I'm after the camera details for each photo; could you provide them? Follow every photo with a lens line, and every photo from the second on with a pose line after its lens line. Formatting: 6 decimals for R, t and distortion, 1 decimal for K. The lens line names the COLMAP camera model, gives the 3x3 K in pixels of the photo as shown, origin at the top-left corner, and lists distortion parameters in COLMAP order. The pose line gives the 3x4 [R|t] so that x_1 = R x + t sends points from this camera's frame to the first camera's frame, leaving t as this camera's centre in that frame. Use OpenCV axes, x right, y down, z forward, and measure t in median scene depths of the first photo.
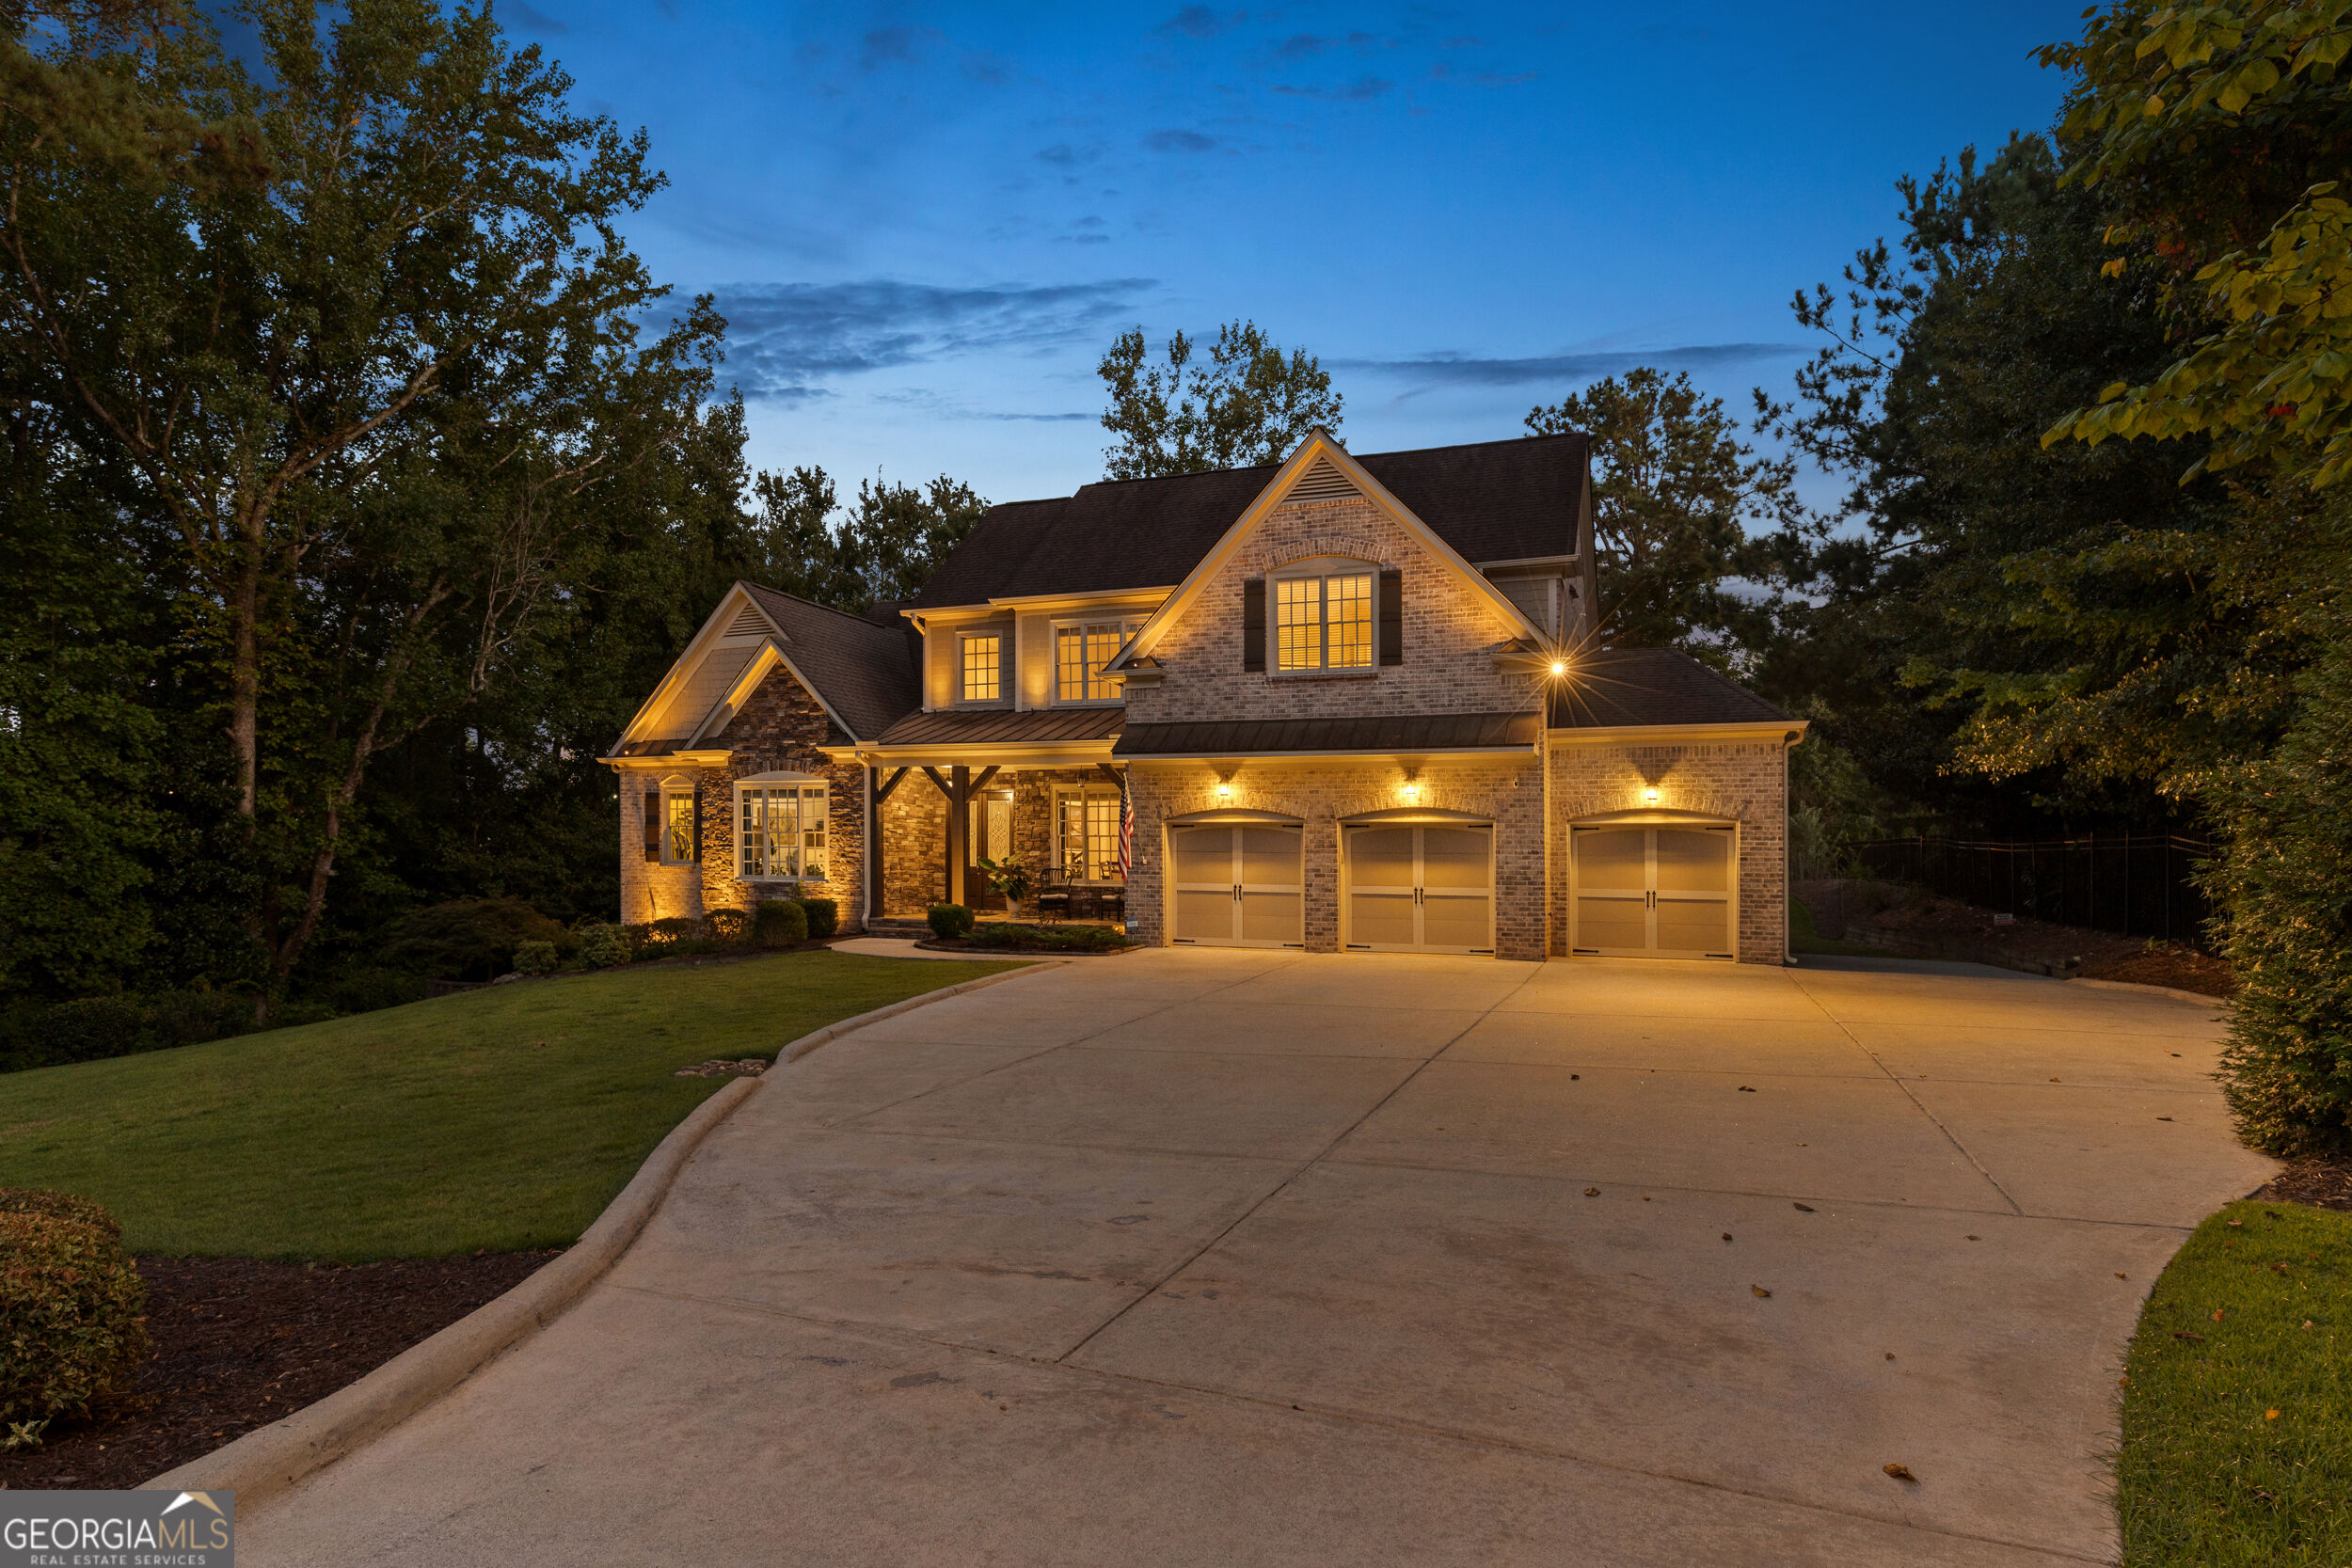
lens RADIAL K [[1266.5, 0, 1169.2], [0, 1266.5, 850.3], [0, 0, 1]] dist [-0.002304, -0.000631]
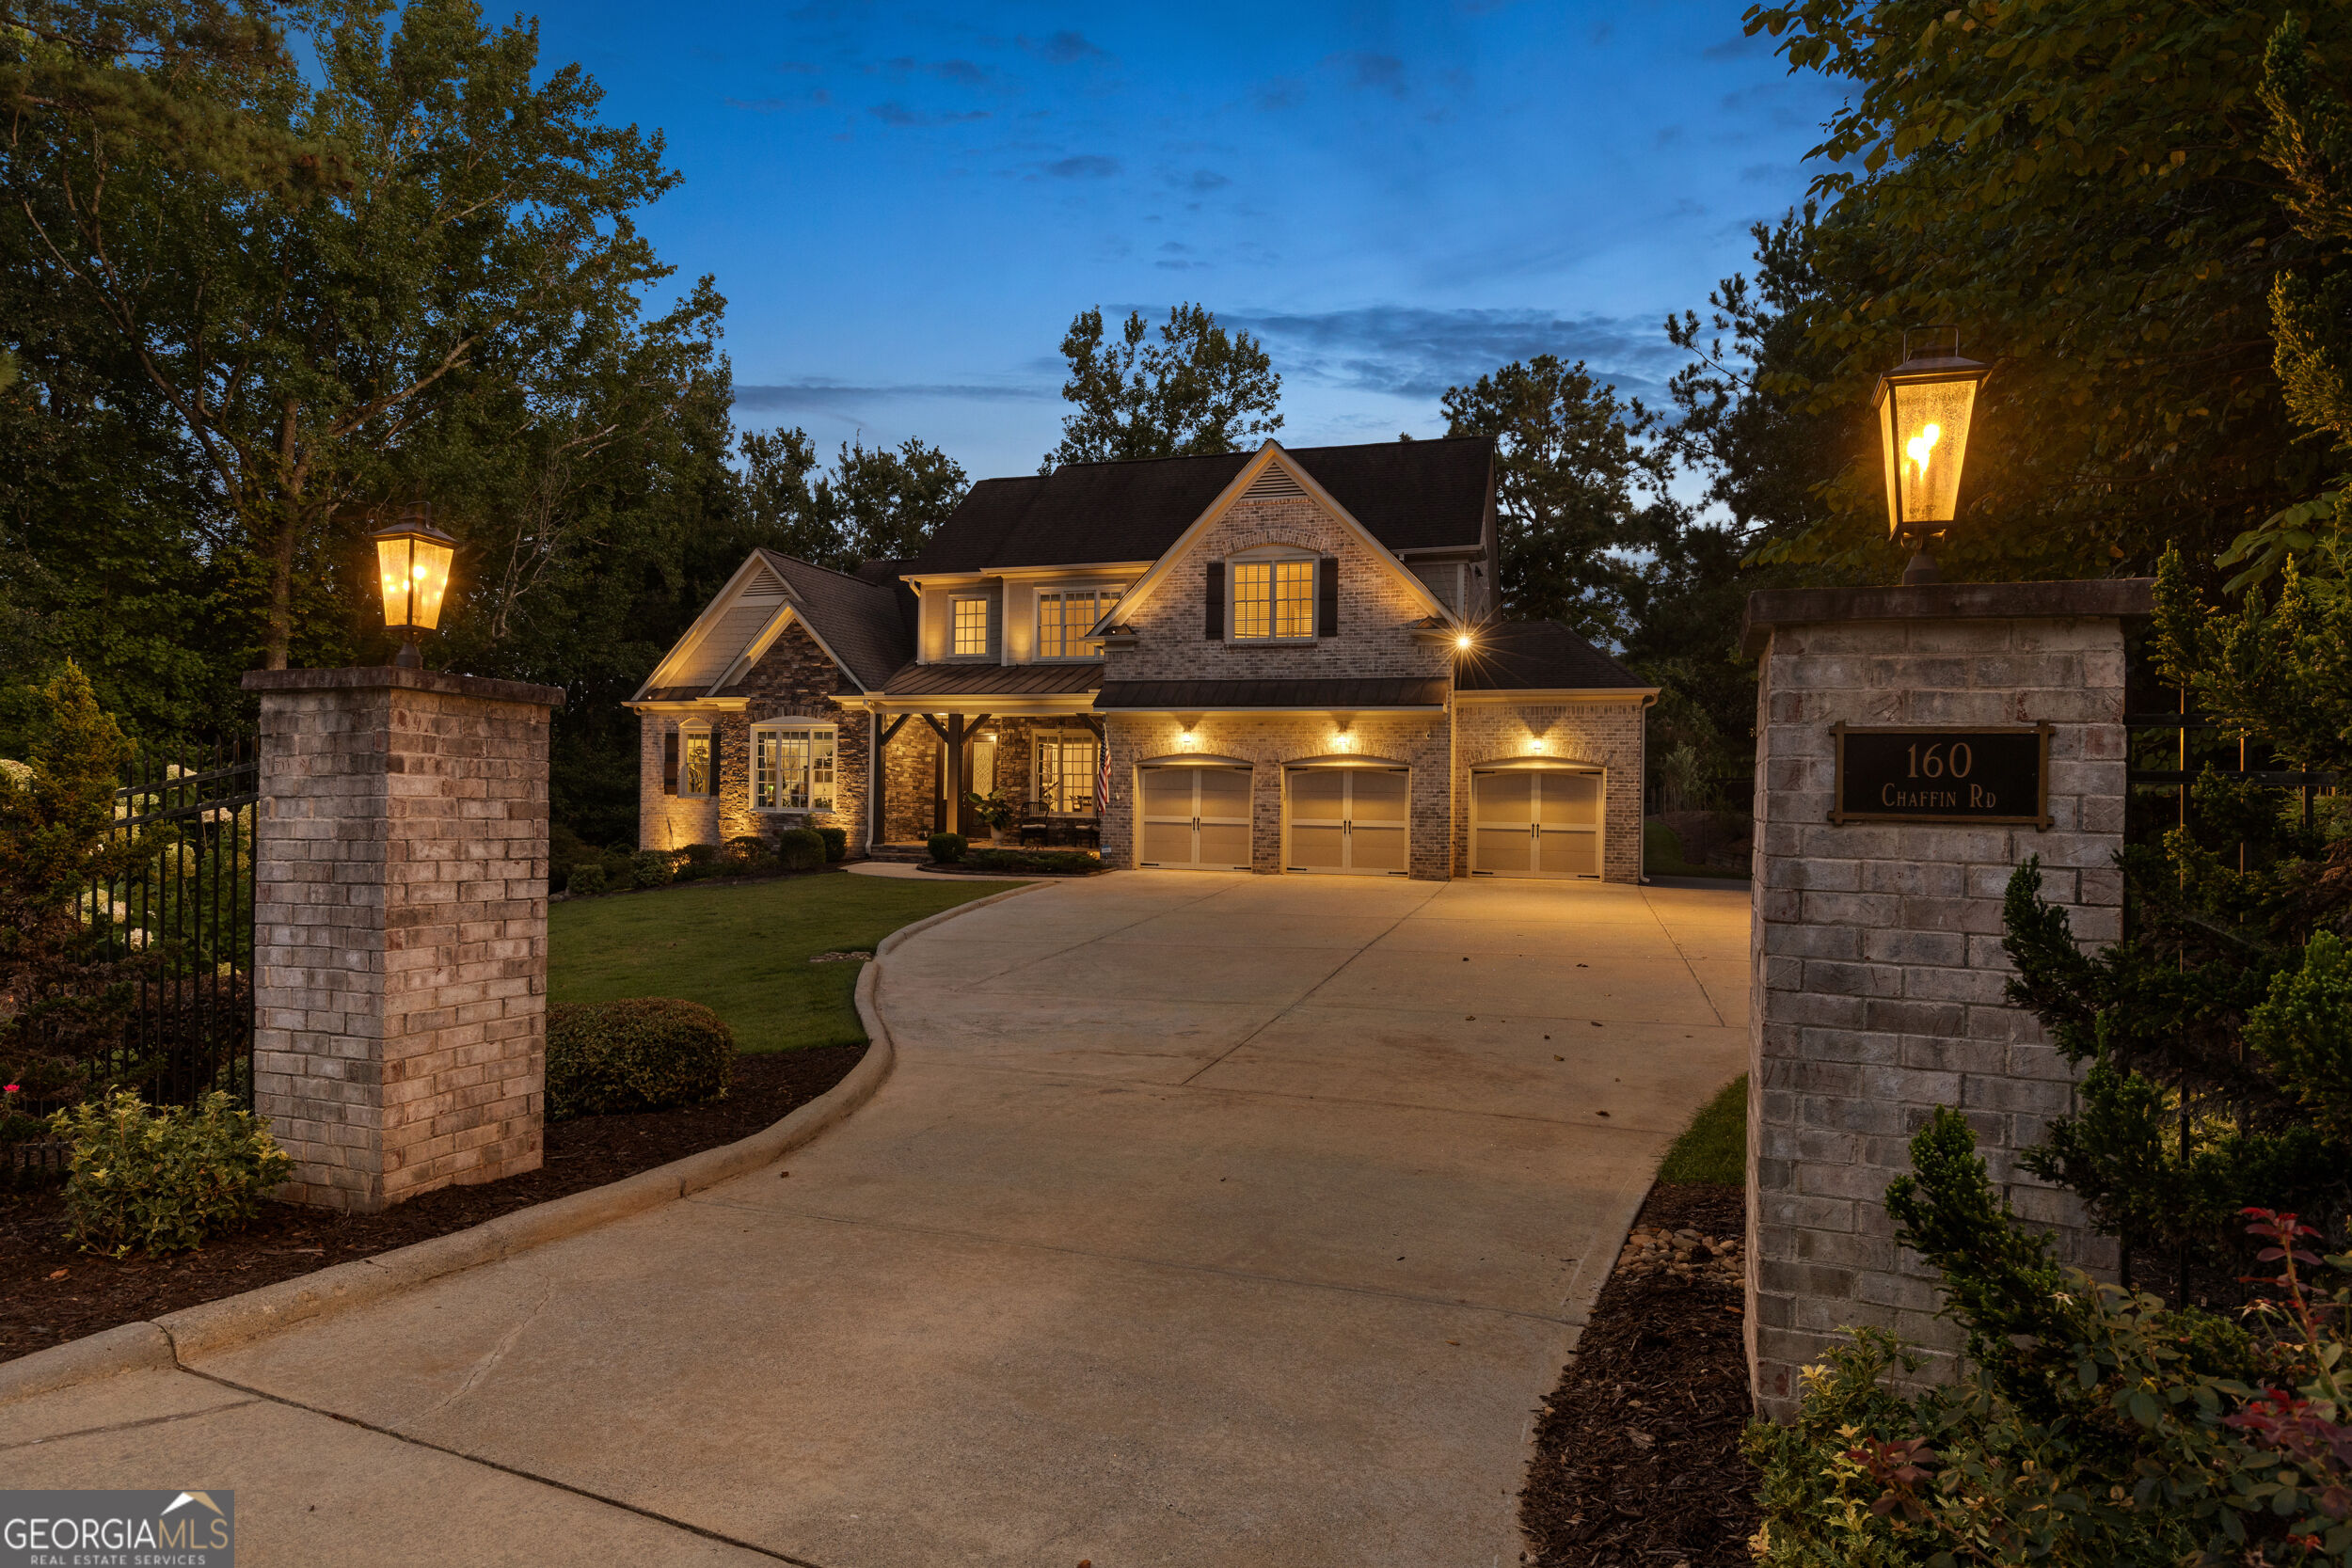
lens RADIAL K [[1266.5, 0, 1169.2], [0, 1266.5, 850.3], [0, 0, 1]] dist [-0.002304, -0.000631]
pose [[0.997777, 0.000982, 0.066631, -0.045035], [-0.004877, 0.998286, 0.058323, -0.009857], [-0.066460, -0.058518, 0.996072, -0.163856]]
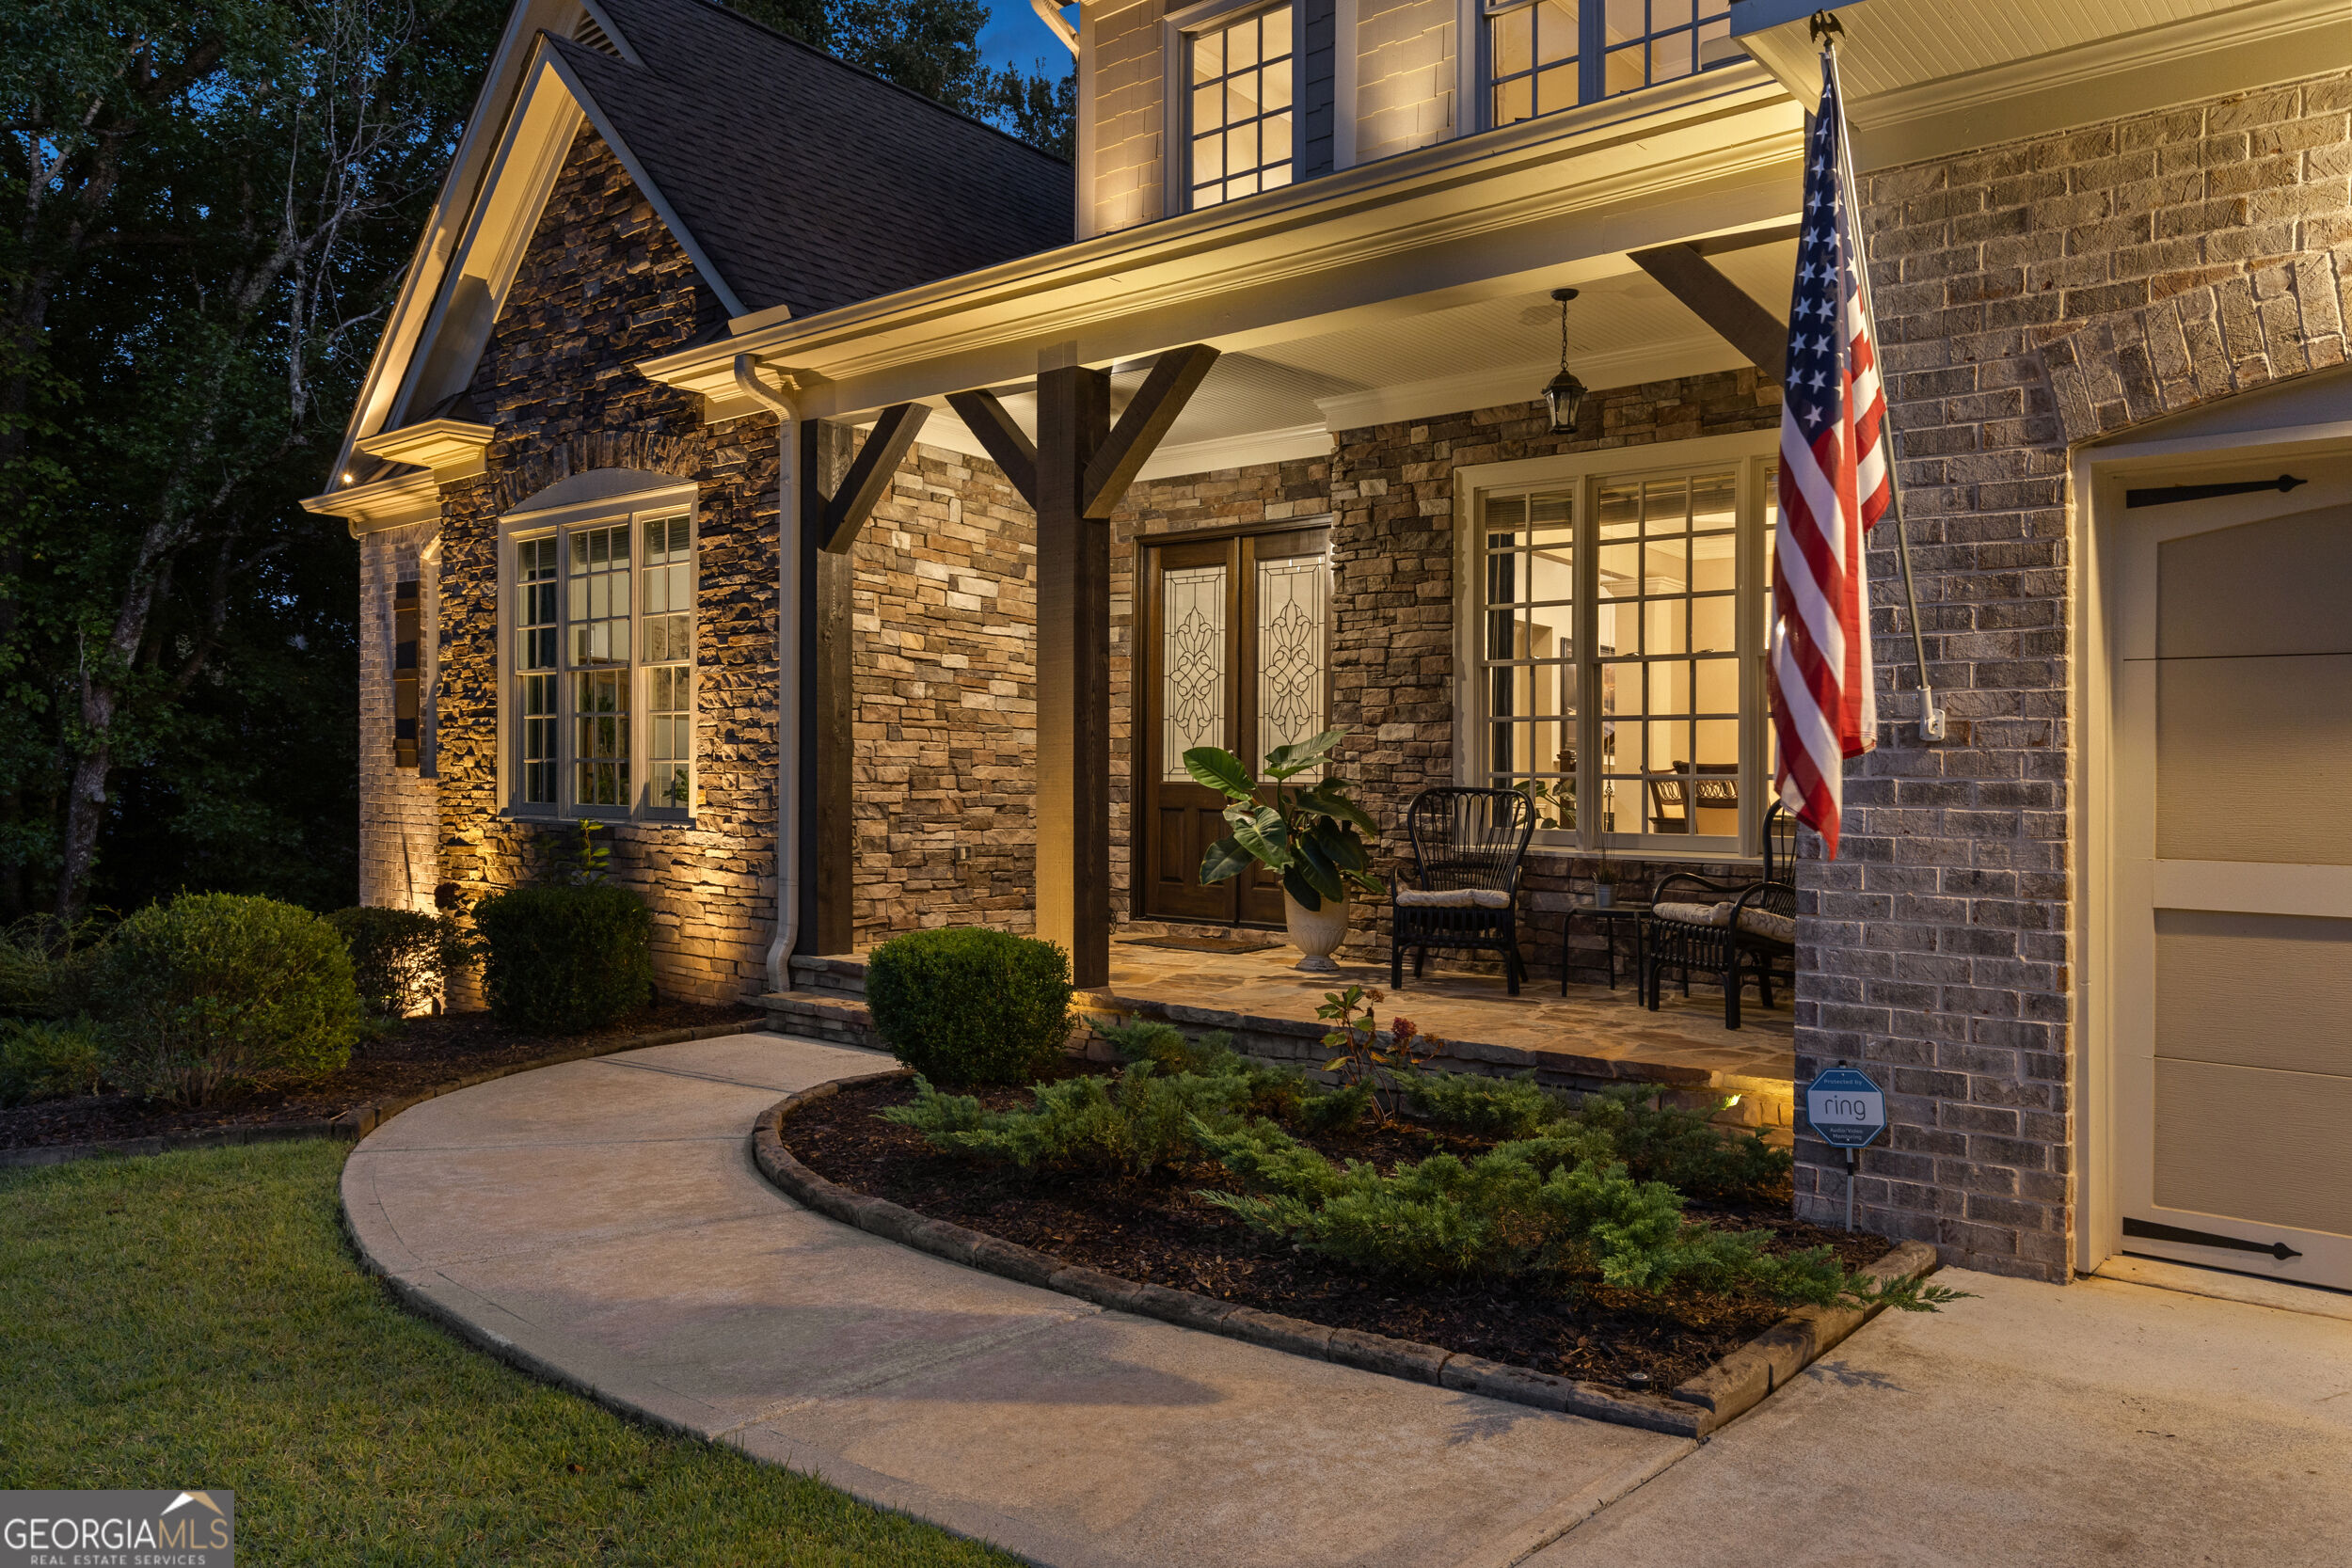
lens RADIAL K [[1616.9, 0, 1176.0], [0, 1616.9, 784.0], [0, 0, 1]] dist [-0.000107, -0.000211]
pose [[0.941874, 0.004524, -0.335936, -0.035145], [-0.005882, 0.999978, -0.003025, 0.015128], [0.335915, 0.004825, 0.941880, 0.669316]]
